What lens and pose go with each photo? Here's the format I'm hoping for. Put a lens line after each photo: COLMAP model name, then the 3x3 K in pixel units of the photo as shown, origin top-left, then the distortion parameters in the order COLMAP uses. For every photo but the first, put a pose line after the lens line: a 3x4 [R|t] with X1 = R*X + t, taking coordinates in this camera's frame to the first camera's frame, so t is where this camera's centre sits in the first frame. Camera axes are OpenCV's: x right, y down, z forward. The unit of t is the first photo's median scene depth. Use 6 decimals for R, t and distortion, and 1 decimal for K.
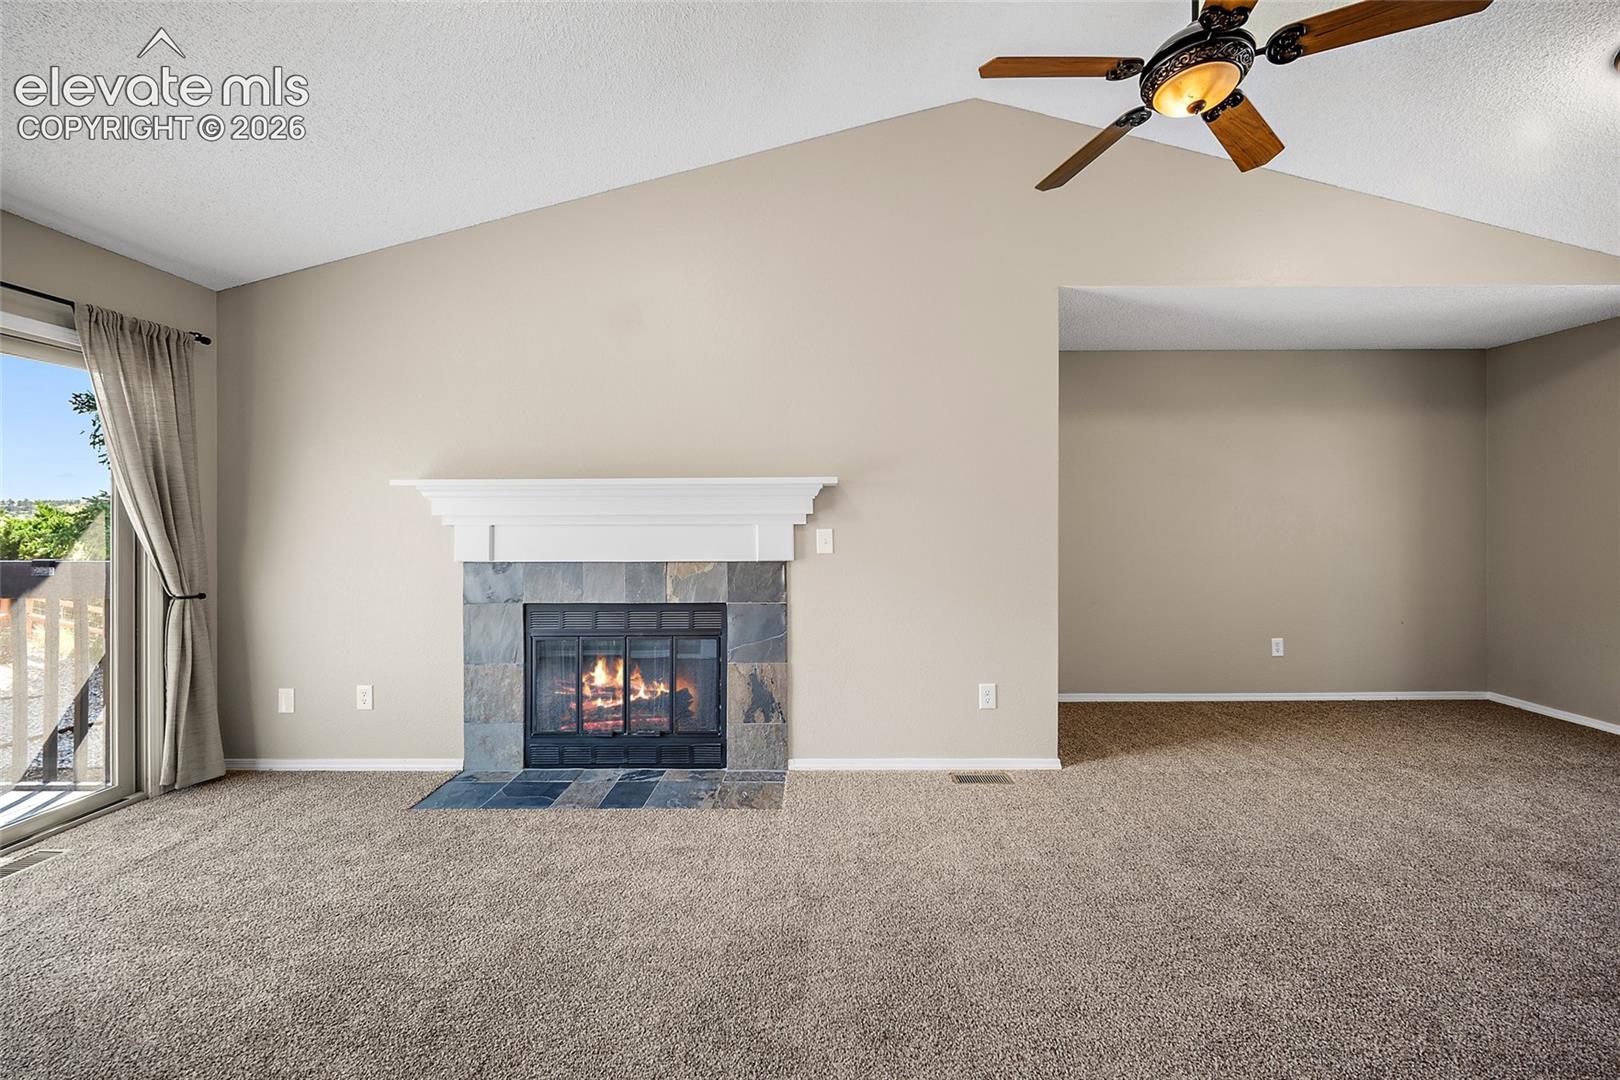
lens RADIAL K [[677.1, 0, 810.0], [0, 677.1, 540.0], [0, 0, 1]] dist [-0.004612, -0.000331]
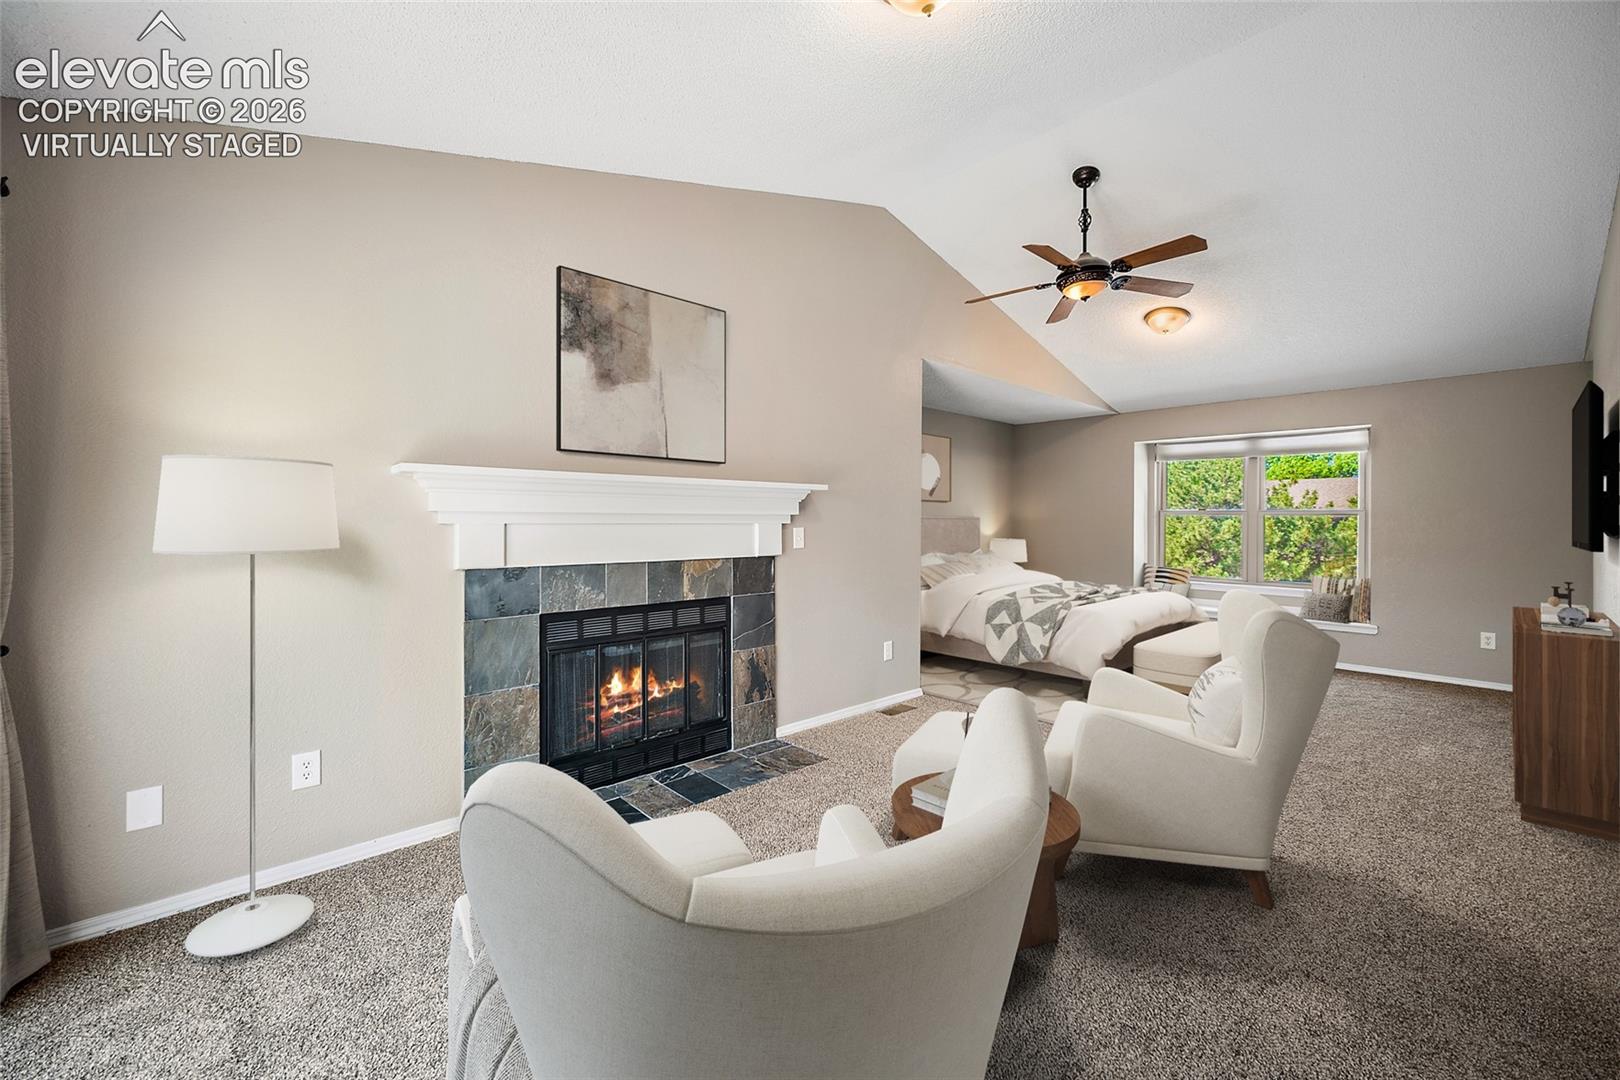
lens RADIAL K [[689.8, 0, 810.0], [0, 689.8, 540.0], [0, 0, 1]] dist [0.002525, 0.000379]
pose [[0.709108, -0.013443, 0.704972, -0.808160], [0.015657, 0.999872, 0.003318, 0.001366], [-0.704926, 0.008686, 0.709227, 0.126781]]
